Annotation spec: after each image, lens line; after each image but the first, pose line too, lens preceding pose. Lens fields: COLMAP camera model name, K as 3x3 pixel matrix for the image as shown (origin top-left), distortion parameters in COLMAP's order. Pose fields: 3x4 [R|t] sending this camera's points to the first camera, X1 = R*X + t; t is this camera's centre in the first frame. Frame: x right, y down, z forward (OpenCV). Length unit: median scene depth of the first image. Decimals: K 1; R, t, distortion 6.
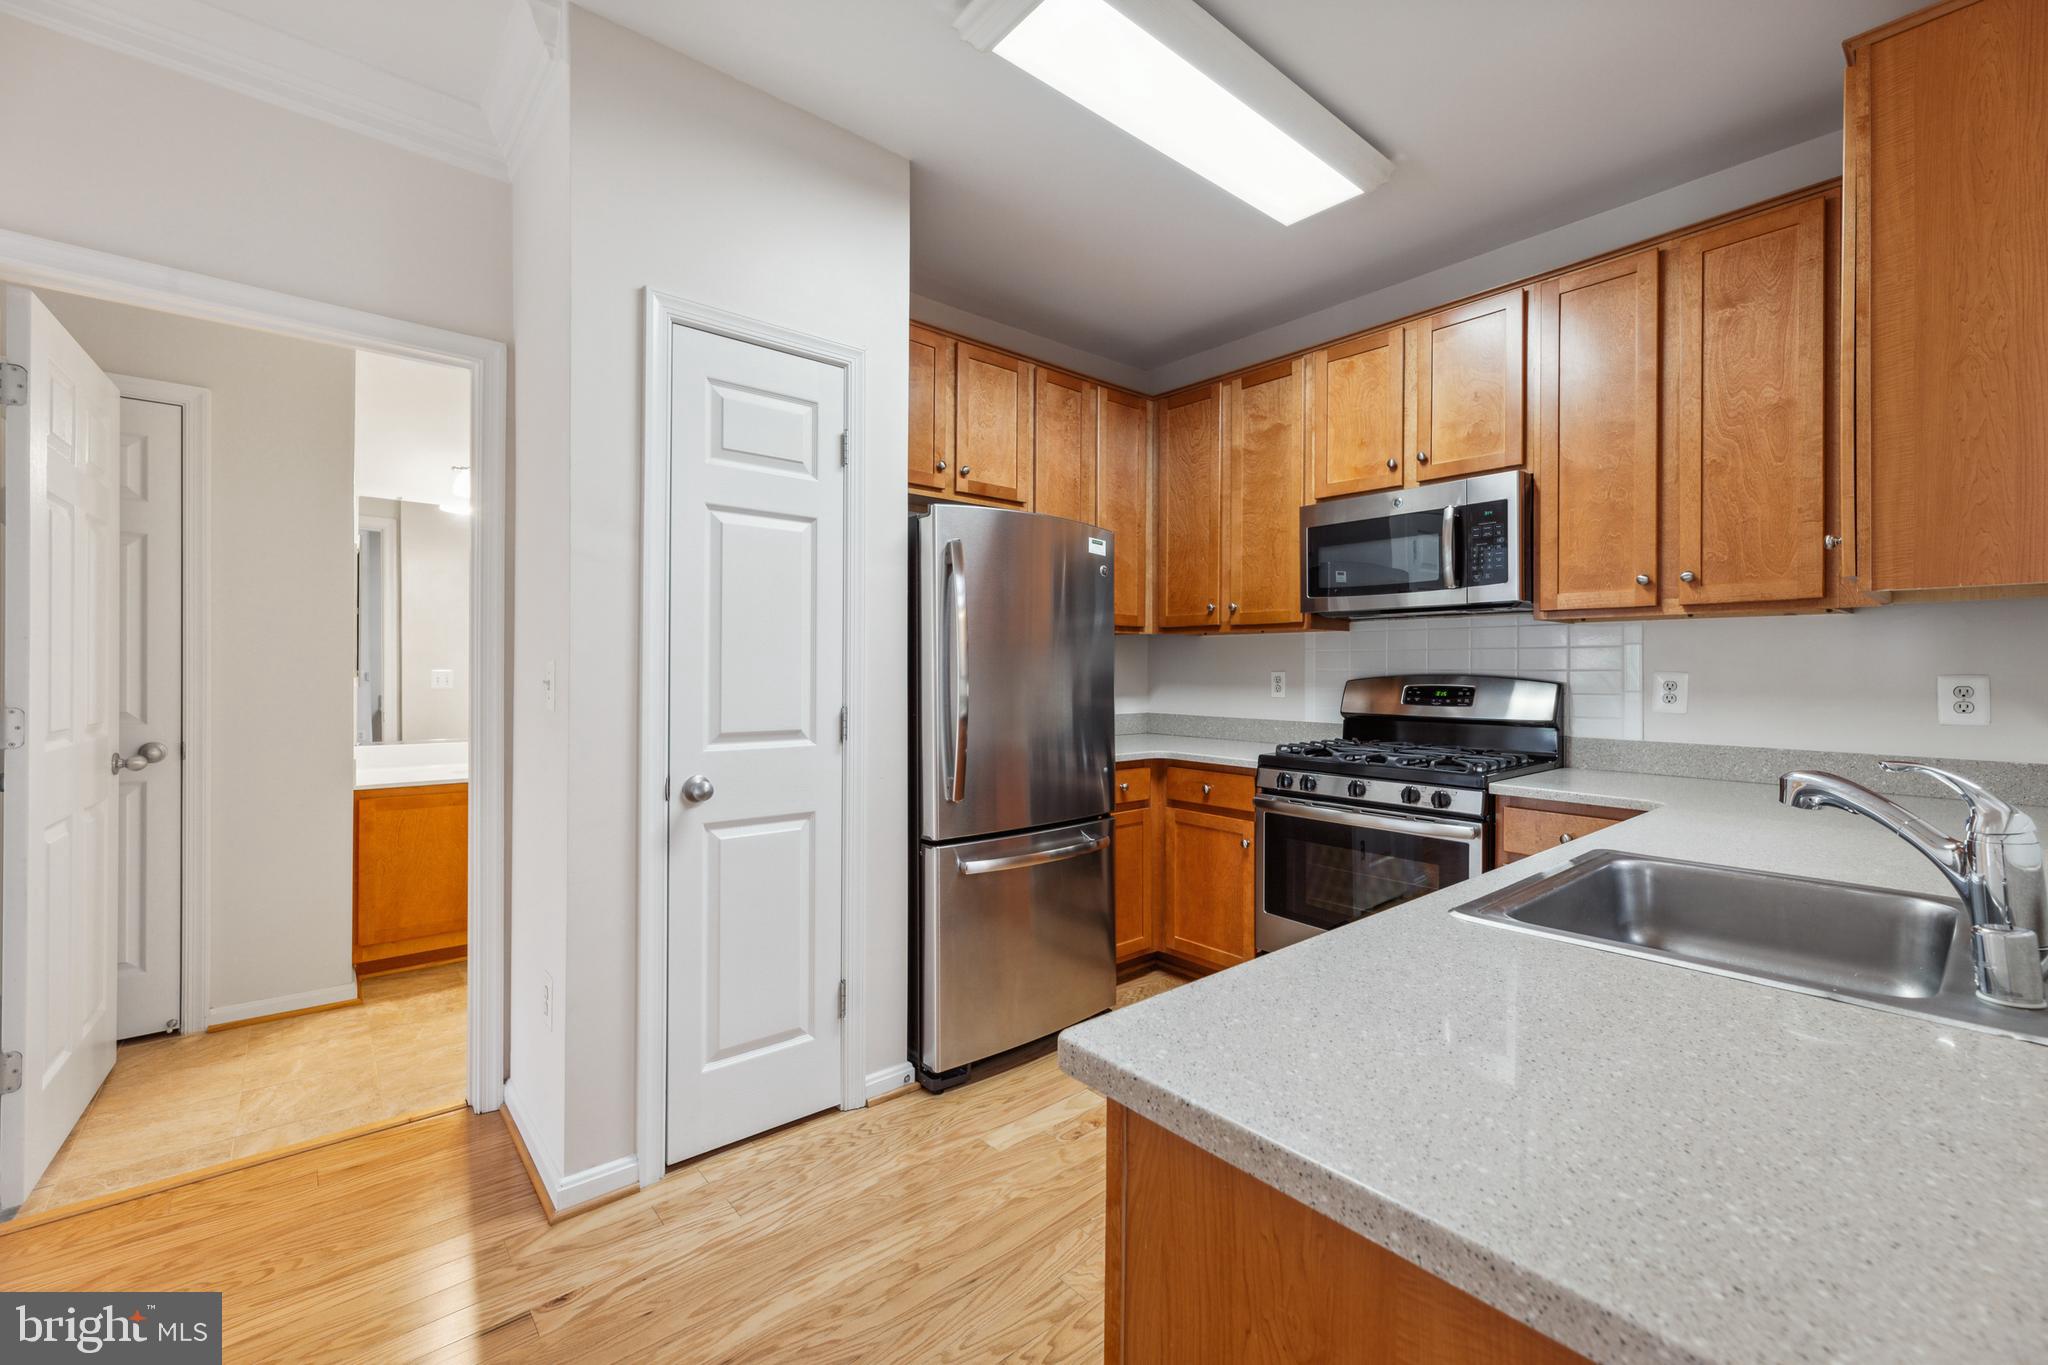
lens RADIAL K [[878.4, 0, 1055.1], [0, 878.4, 673.7], [0, 0, 1]] dist [-0.001269, -0.000157]
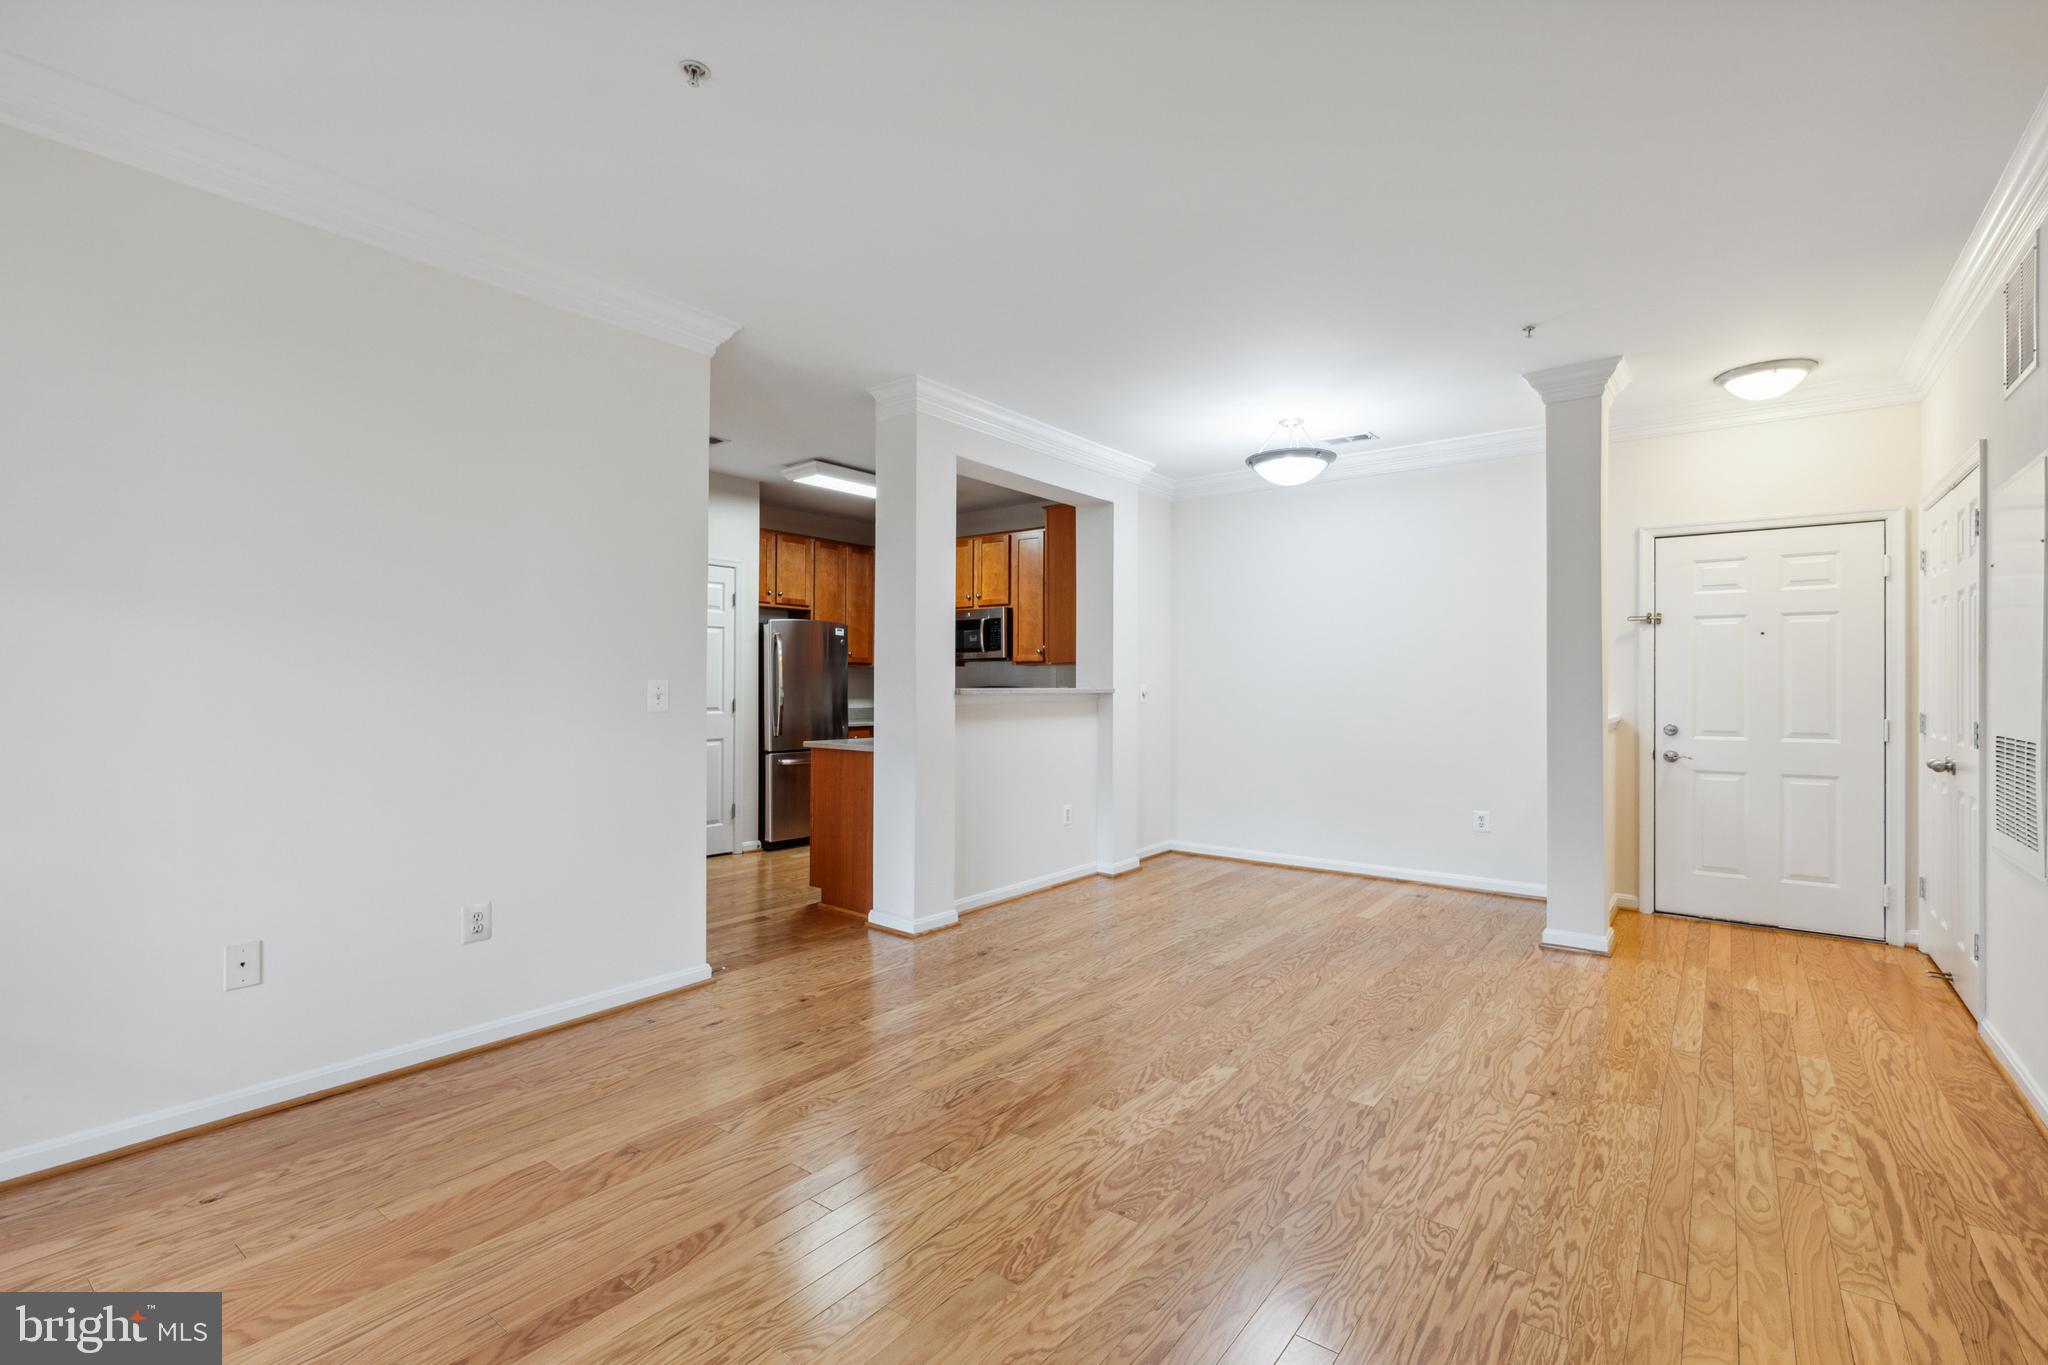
lens RADIAL K [[919.8, 0, 1026.8], [0, 919.8, 686.3], [0, 0, 1]] dist [0.001239, 0.000002]
pose [[0.984366, 0.002316, 0.176119, 0.118170], [-0.002594, 0.999996, 0.001347, -0.004494], [-0.176115, -0.001783, 0.984368, -1.636230]]
